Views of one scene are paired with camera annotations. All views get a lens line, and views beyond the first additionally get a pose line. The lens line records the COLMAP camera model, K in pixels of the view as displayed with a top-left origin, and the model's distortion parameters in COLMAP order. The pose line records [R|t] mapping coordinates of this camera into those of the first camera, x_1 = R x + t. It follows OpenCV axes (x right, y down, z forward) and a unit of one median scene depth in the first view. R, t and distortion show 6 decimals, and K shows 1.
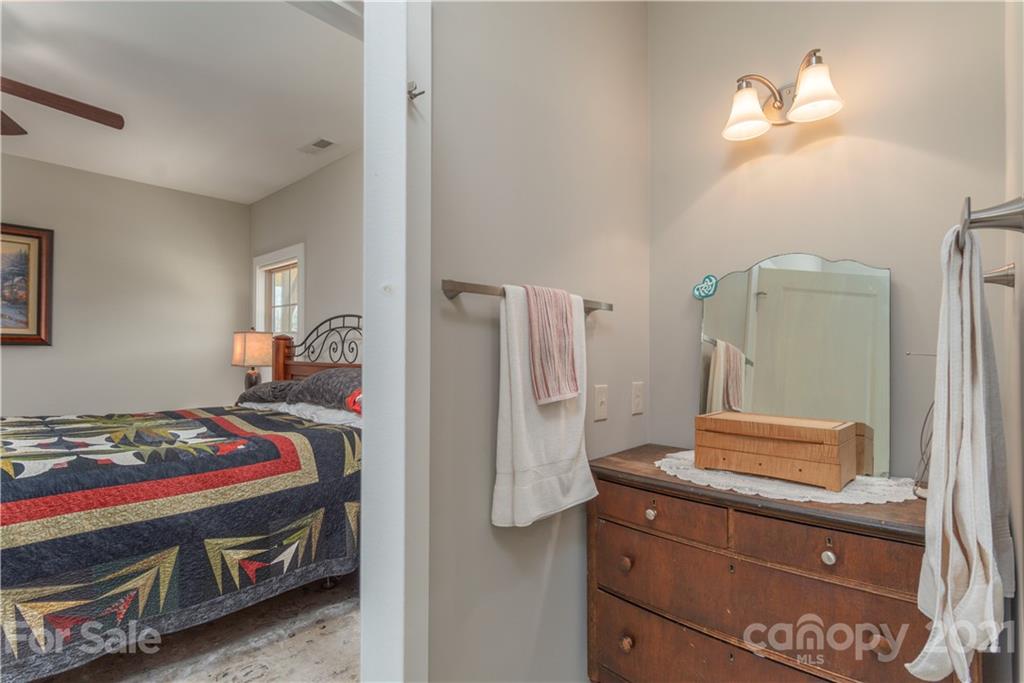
lens RADIAL K [[504.8, 0, 510.0], [0, 504.8, 343.5], [0, 0, 1]] dist [0.013494, 0.000962]
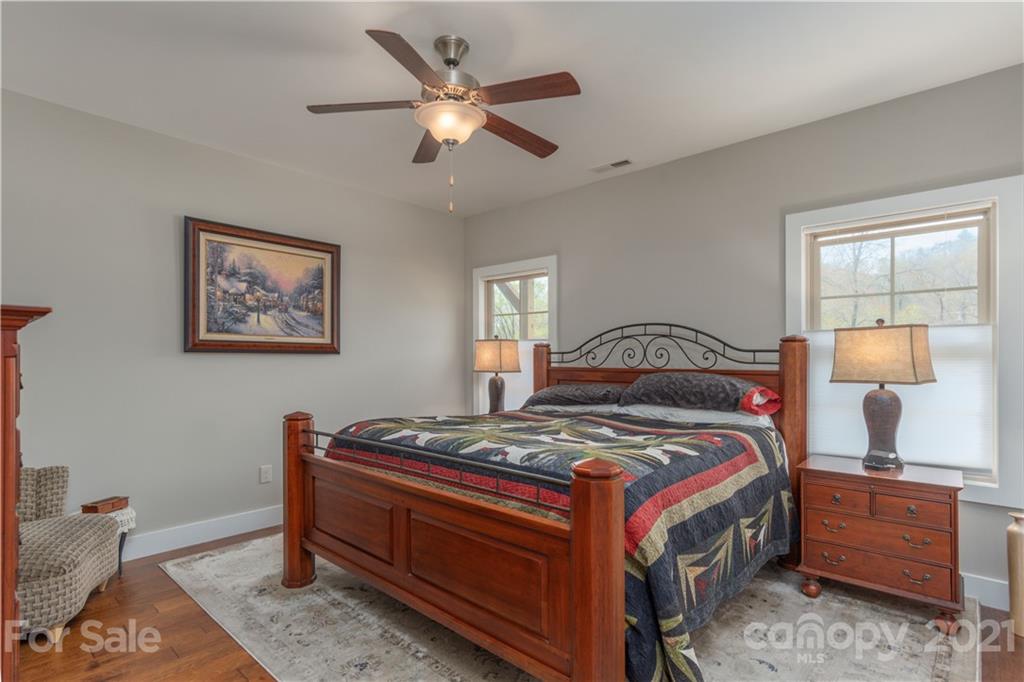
lens RADIAL K [[504.8, 0, 538.9], [0, 504.8, 358.2], [0, 0, 1]] dist [0.013494, 0.000962]
pose [[0.999734, -0.007484, 0.021821, -0.523181], [0.007076, 0.999800, 0.018714, -0.003693], [-0.021957, -0.018555, 0.999587, -0.067539]]
